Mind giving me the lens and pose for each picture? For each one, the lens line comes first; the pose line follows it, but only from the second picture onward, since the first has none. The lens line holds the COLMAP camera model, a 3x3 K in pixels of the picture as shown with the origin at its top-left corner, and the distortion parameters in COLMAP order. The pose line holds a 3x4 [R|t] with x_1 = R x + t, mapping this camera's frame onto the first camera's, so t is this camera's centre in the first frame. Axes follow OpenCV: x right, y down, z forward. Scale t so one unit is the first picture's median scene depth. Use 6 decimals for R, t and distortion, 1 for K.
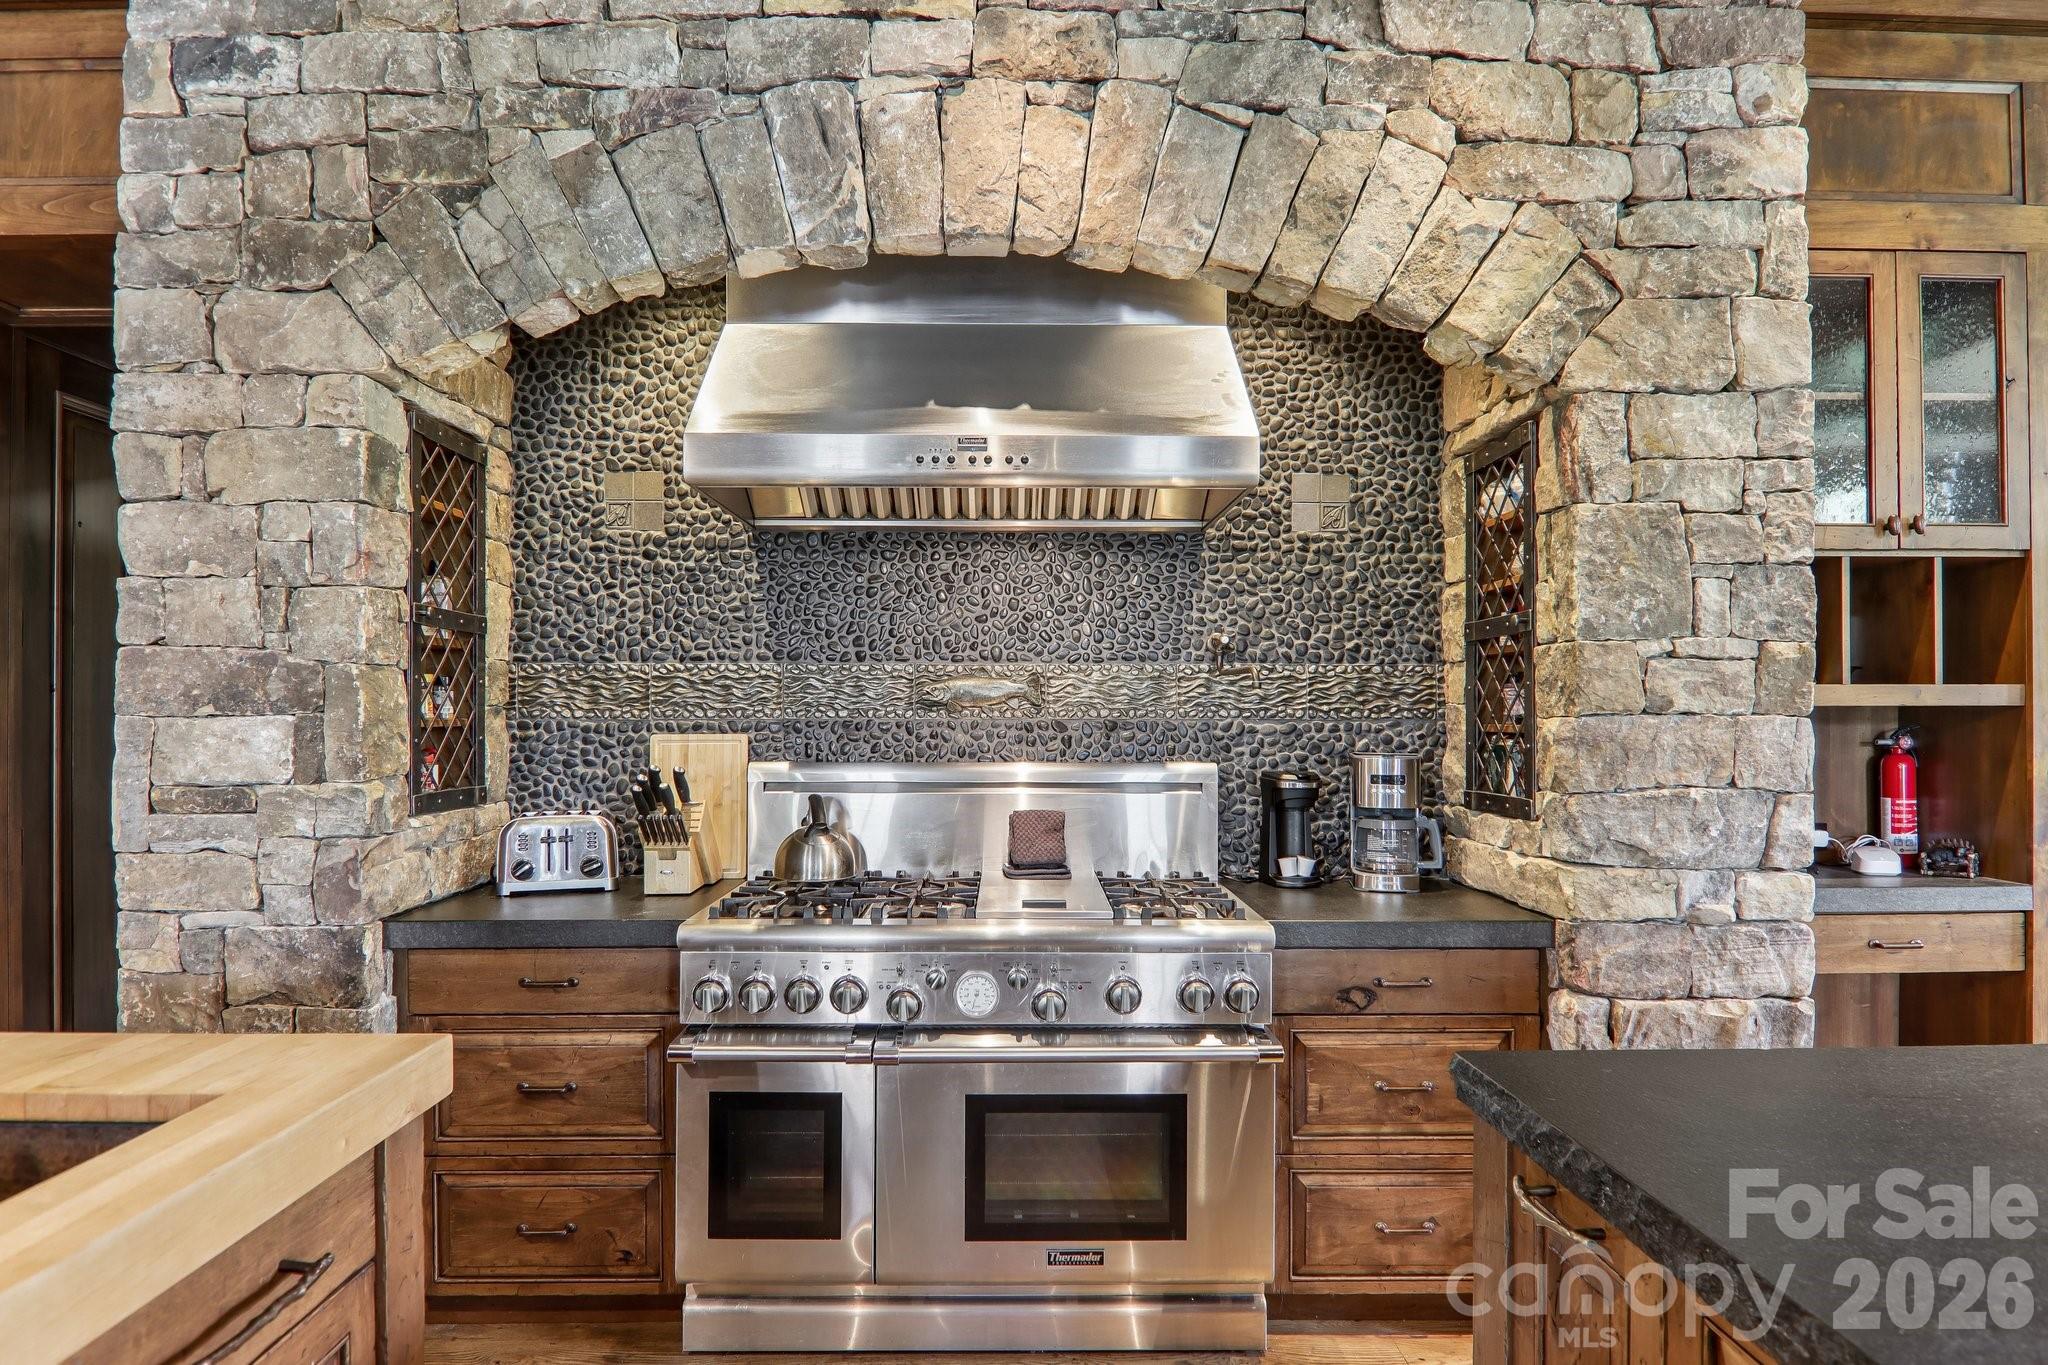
lens RADIAL K [[1174.4, 0, 1022.2], [0, 1174.4, 710.6], [0, 0, 1]] dist [0.001677, -0.015371]
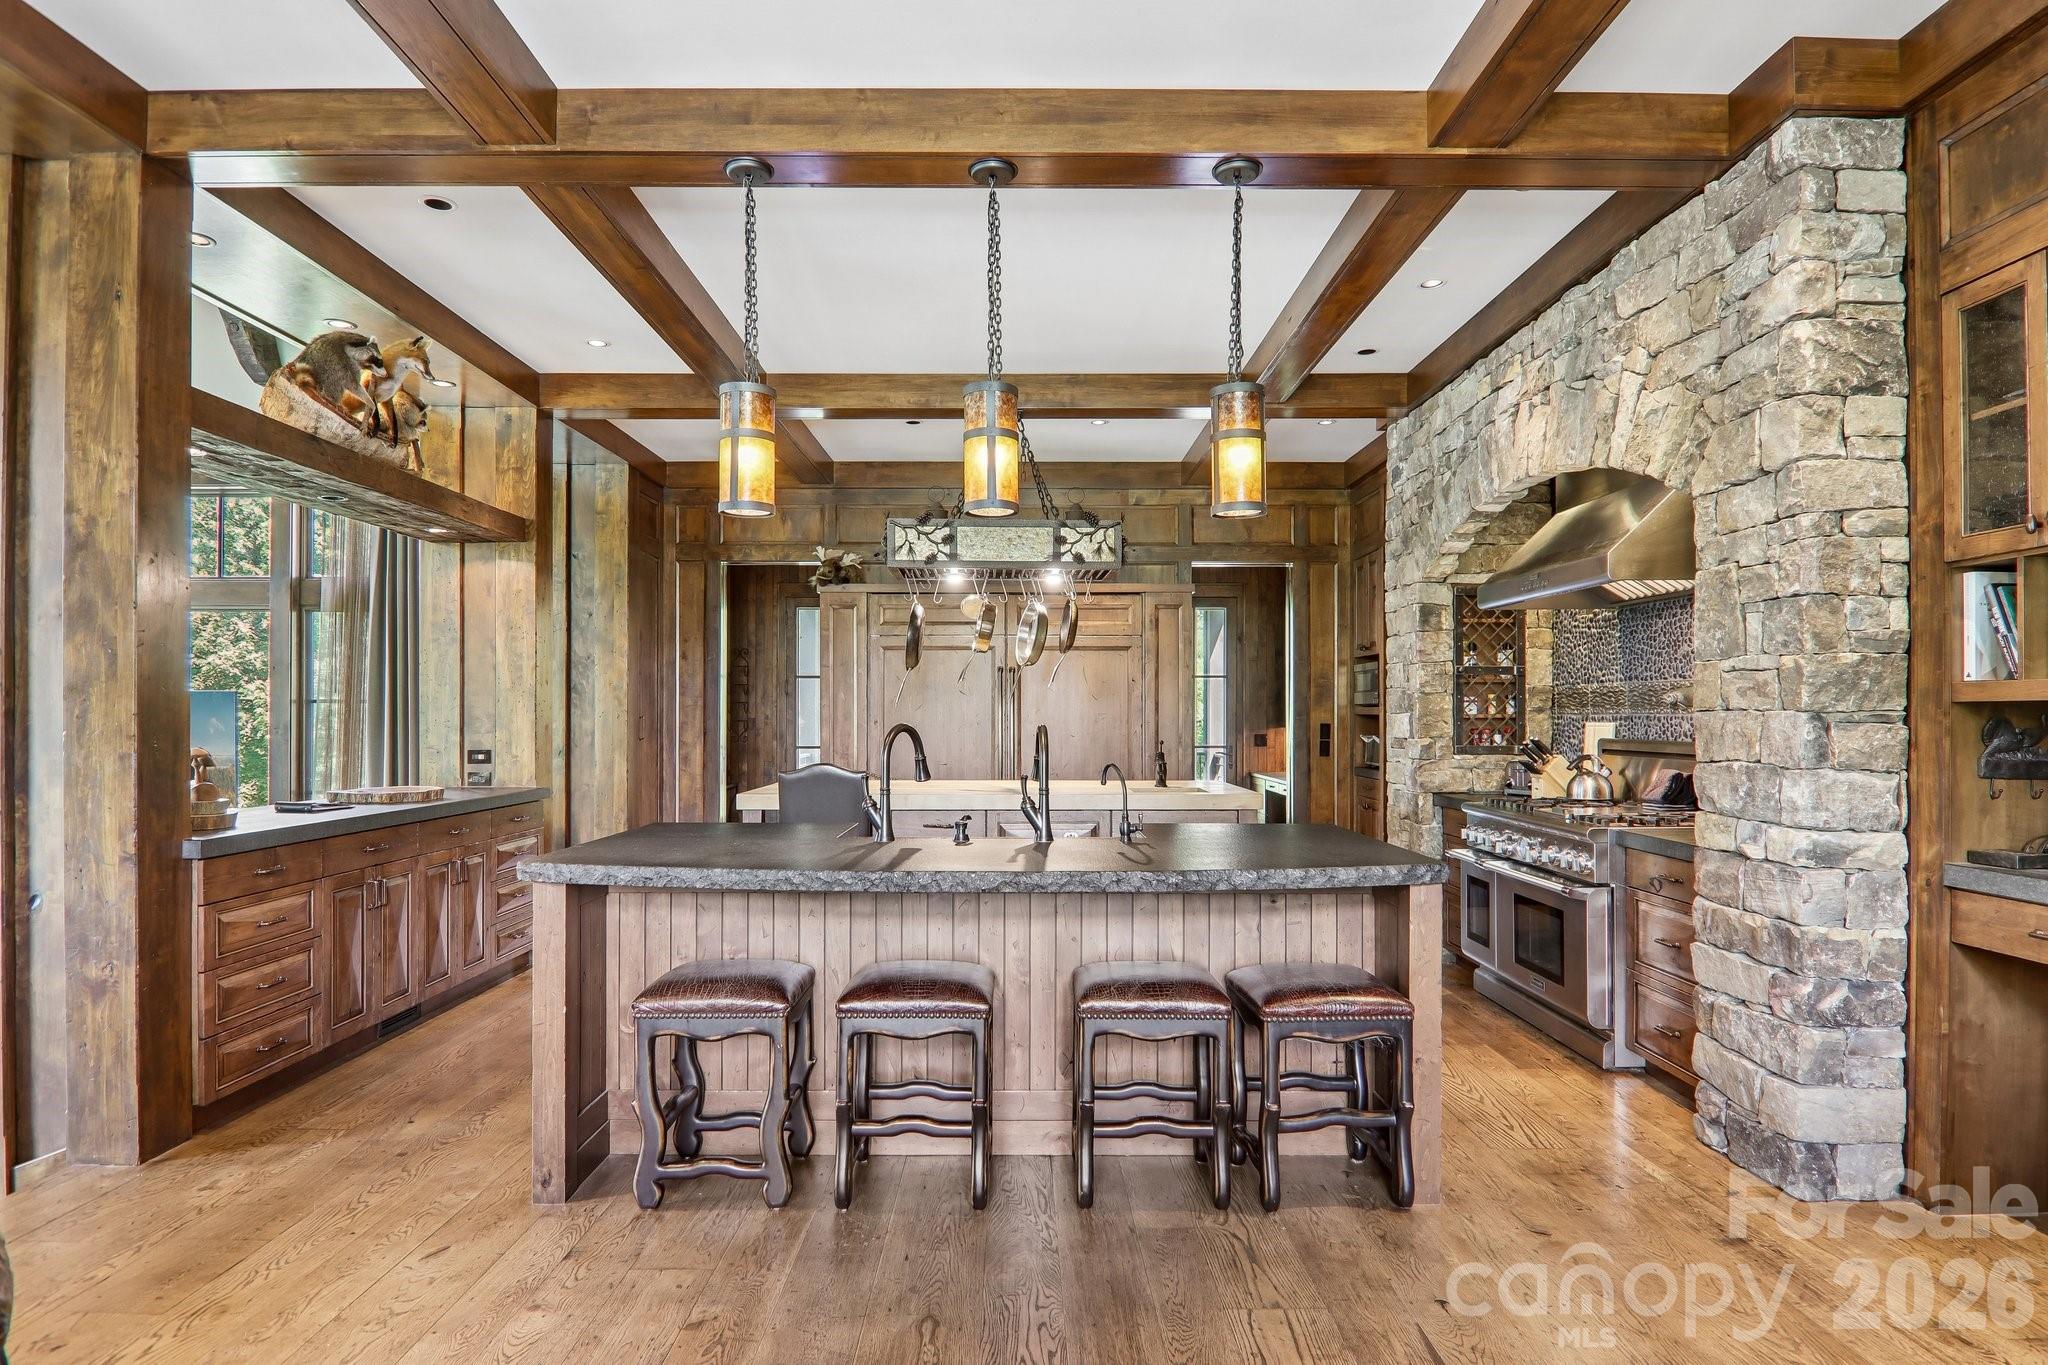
lens RADIAL K [[1137.9, 0, 1021.6], [0, 1137.9, 714.3], [0, 0, 1]] dist [0.000926, -0.015786]
pose [[-0.014554, -0.000731, -0.999894, 1.959037], [0.004860, 0.999988, -0.000802, 0.005154], [0.999882, -0.004871, -0.014551, 0.146202]]
